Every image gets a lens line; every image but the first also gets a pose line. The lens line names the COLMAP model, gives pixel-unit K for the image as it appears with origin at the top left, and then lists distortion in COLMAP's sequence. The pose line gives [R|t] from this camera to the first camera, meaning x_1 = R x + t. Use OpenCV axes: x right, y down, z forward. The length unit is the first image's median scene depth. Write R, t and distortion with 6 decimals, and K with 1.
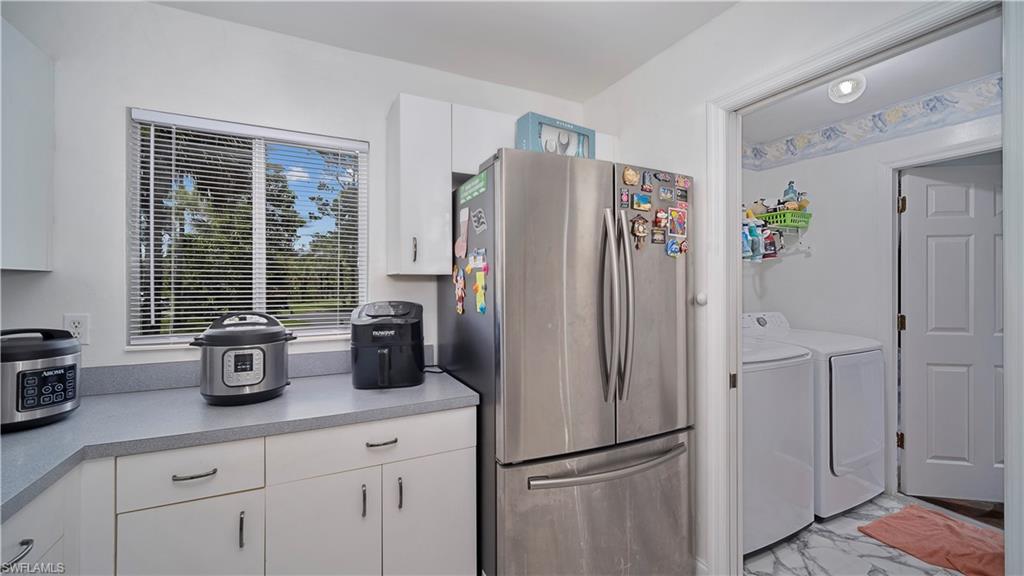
lens RADIAL K [[409.6, 0, 510.6], [0, 409.6, 282.1], [0, 0, 1]] dist [-0.005181, 0.001795]
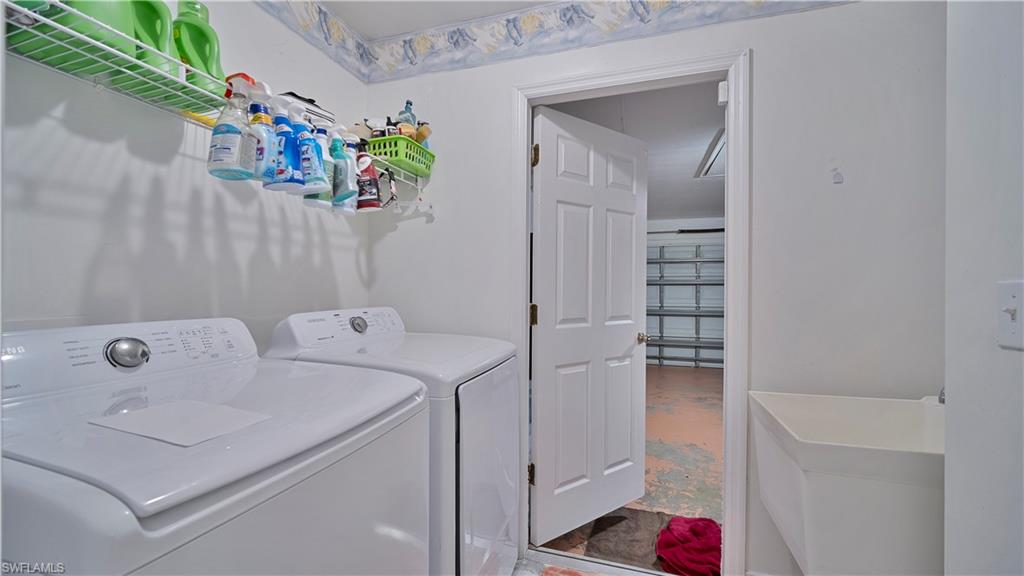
lens RADIAL K [[409.6, 0, 508.5], [0, 409.6, 287.9], [0, 0, 1]] dist [-0.005181, 0.001795]
pose [[0.700433, 0.001273, 0.713717, 0.362457], [-0.005935, 0.999974, 0.004041, 0.043336], [-0.713693, -0.007067, 0.700423, 0.468398]]
